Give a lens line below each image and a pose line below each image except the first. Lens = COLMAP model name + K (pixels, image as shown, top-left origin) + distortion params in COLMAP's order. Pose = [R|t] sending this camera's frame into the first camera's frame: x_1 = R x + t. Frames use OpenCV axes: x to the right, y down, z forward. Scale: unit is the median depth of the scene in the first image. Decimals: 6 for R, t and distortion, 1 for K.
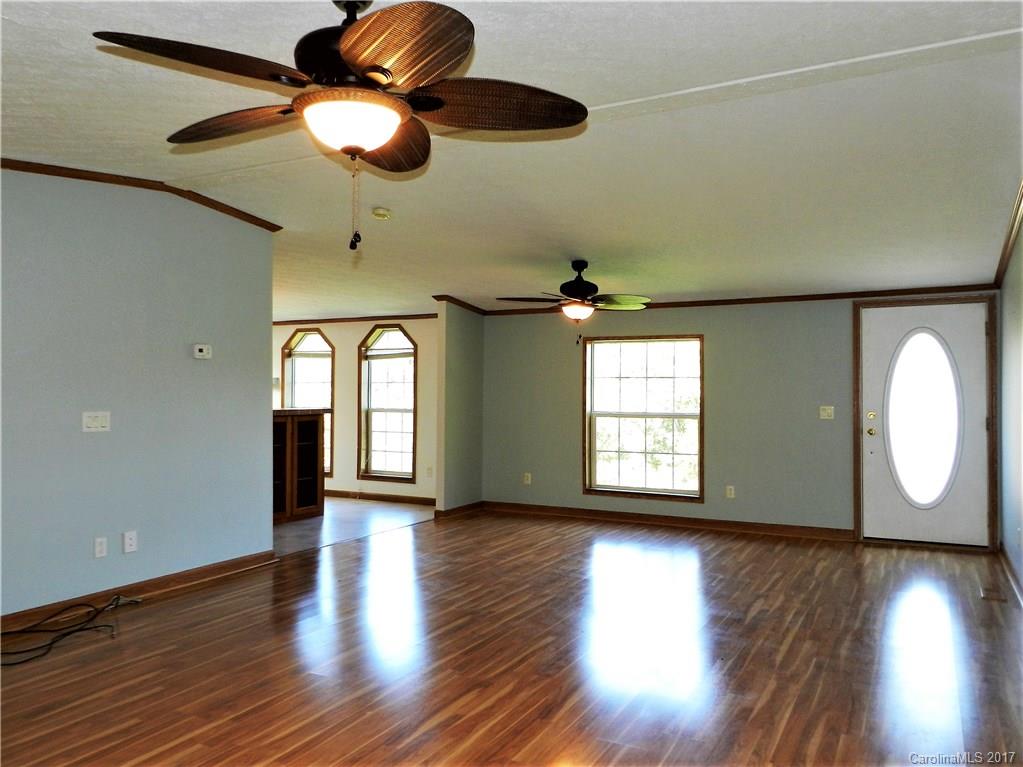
lens RADIAL K [[776.6, 0, 499.9], [0, 776.6, 381.7], [0, 0, 1]] dist [0.009949, -0.008213]
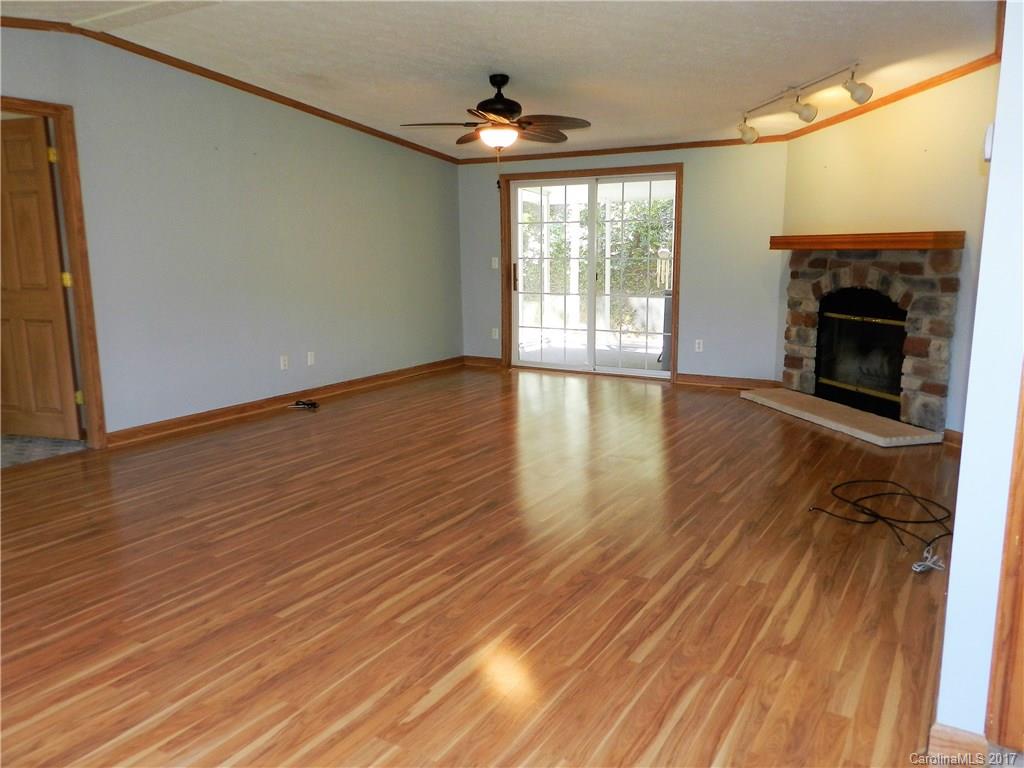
lens RADIAL K [[777.4, 0, 508.9], [0, 777.4, 384.6], [0, 0, 1]] dist [0.009949, -0.008213]
pose [[-0.998853, -0.002968, 0.047794, -0.165918], [0.004745, 0.987030, 0.160468, 0.025598], [-0.047650, 0.160511, -0.985883, 1.742152]]
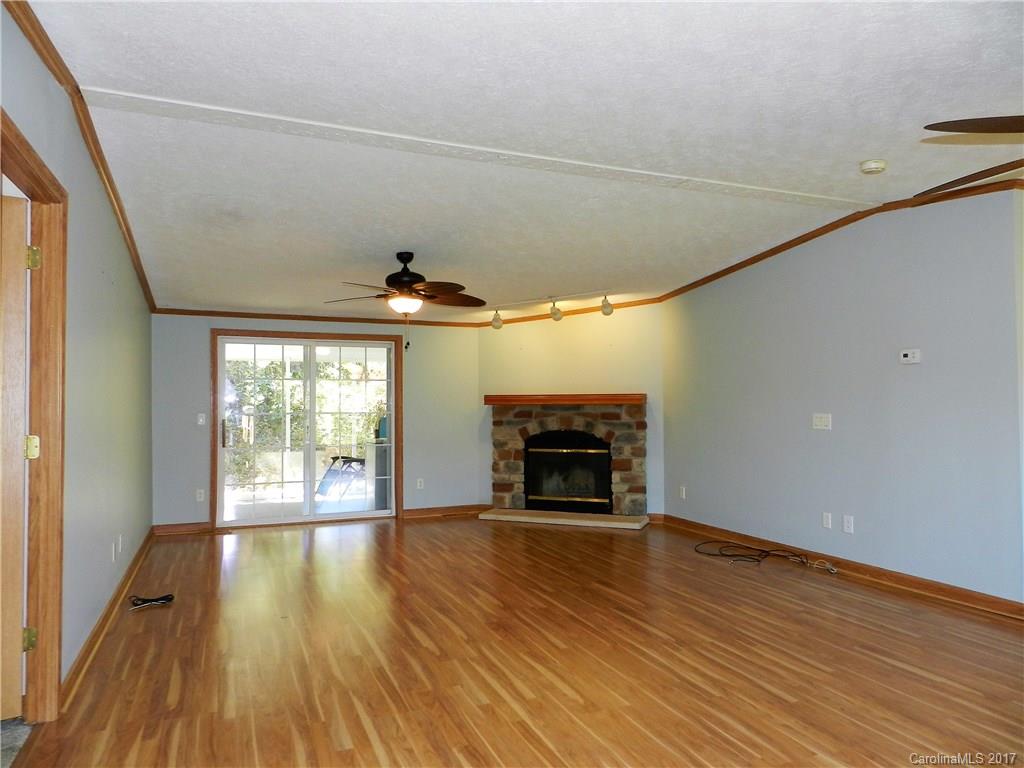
lens RADIAL K [[689.7, 0, 517.2], [0, 689.7, 379.9], [0, 0, 1]] dist [0.020036, -0.008598]
pose [[-0.621472, -0.025626, -0.783017, 0.730719], [0.014045, 0.998940, -0.043840, 0.026977], [0.783310, -0.038243, -0.620453, 1.383465]]
